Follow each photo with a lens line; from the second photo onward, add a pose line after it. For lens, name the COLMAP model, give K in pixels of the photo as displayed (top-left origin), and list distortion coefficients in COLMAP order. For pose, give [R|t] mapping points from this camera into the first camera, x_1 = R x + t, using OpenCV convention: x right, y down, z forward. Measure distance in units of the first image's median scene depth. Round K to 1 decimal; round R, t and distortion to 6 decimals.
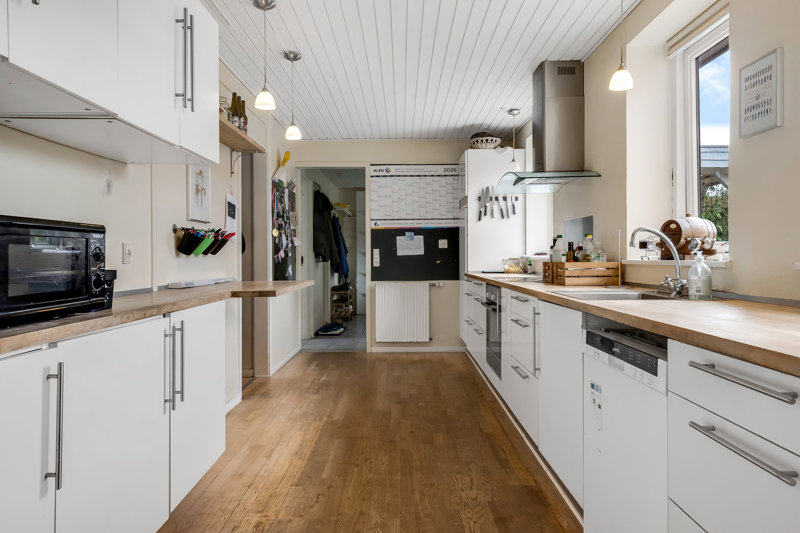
lens RADIAL K [[524.1, 0, 399.2], [0, 524.1, 263.5], [0, 0, 1]] dist [0.002674, 0.000124]
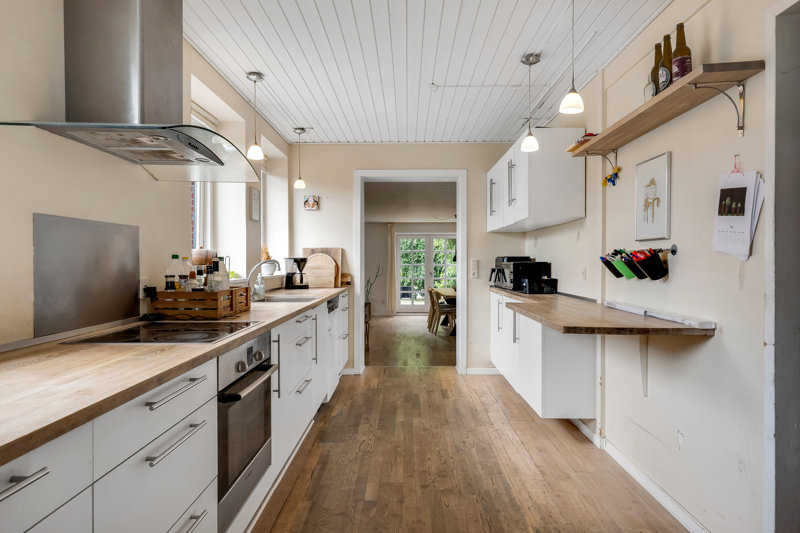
lens RADIAL K [[484.6, 0, 399.3], [0, 484.6, 265.2], [0, 0, 1]] dist [0.000358, 0.000017]
pose [[-0.999910, 0.005816, 0.012088, 0.019690], [0.006080, 0.999741, 0.021909, -0.066977], [-0.011957, 0.021980, -0.999687, 2.053773]]
